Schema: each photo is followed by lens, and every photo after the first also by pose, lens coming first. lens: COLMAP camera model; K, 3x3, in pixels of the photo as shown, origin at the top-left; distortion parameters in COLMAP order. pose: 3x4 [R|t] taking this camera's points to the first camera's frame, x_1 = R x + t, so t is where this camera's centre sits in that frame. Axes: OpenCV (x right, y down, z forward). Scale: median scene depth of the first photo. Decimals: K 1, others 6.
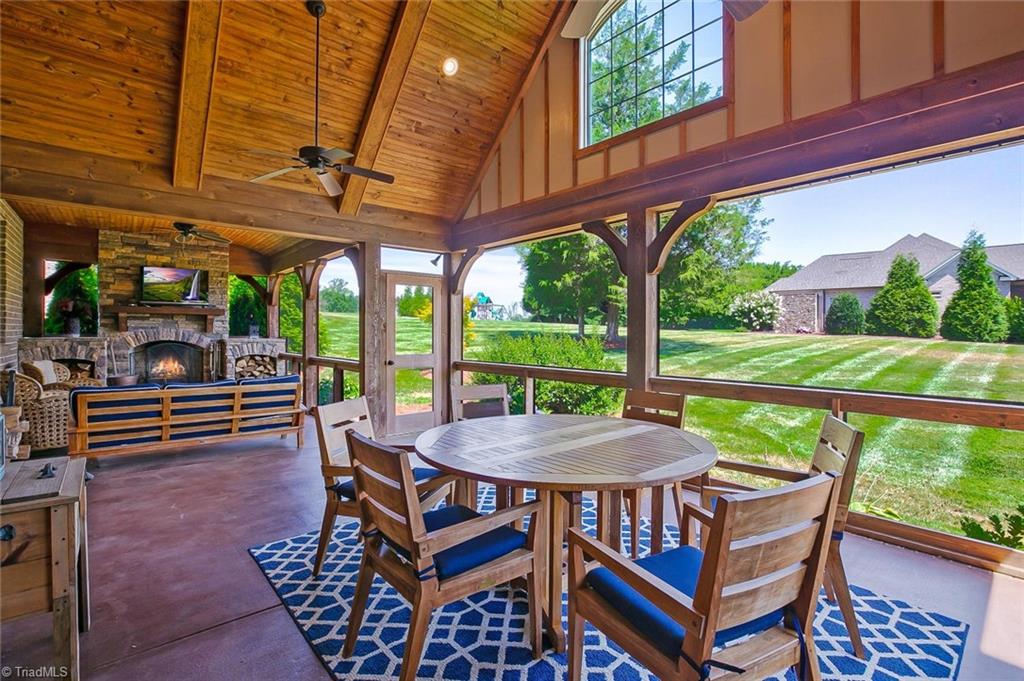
lens RADIAL K [[470.6, 0, 507.1], [0, 470.6, 339.4], [0, 0, 1]] dist [0.001202, 0.000690]
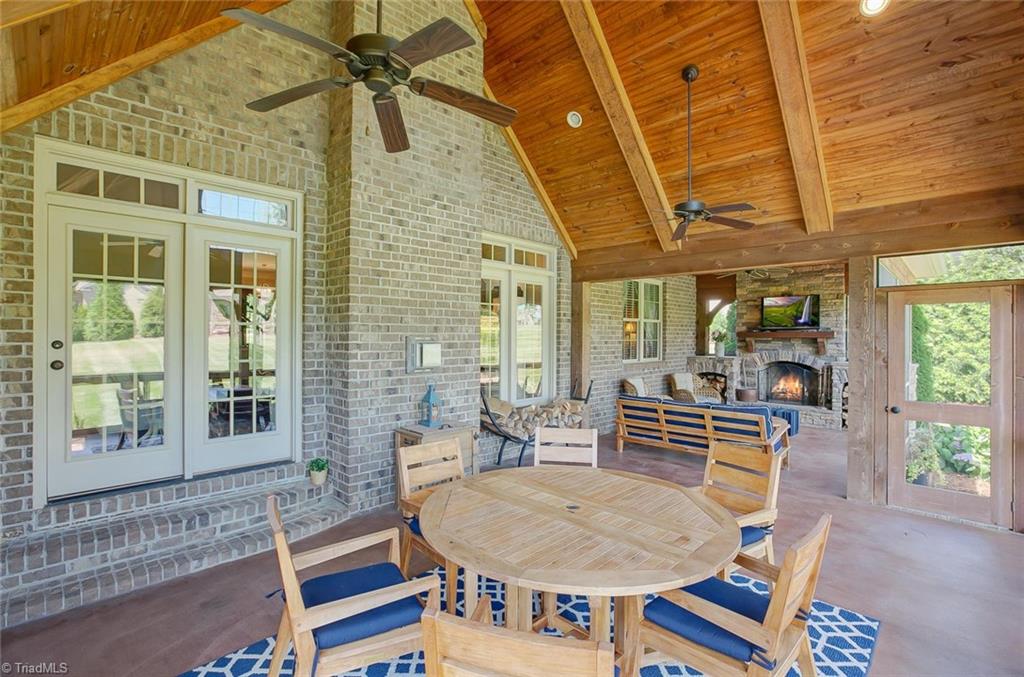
lens RADIAL K [[470.6, 0, 508.4], [0, 470.6, 337.4], [0, 0, 1]] dist [0.001202, 0.000690]
pose [[0.105074, -0.003213, -0.994459, 0.330305], [-0.016061, 0.999859, -0.004927, -0.039899], [0.994335, 0.016489, 0.105007, 0.241890]]
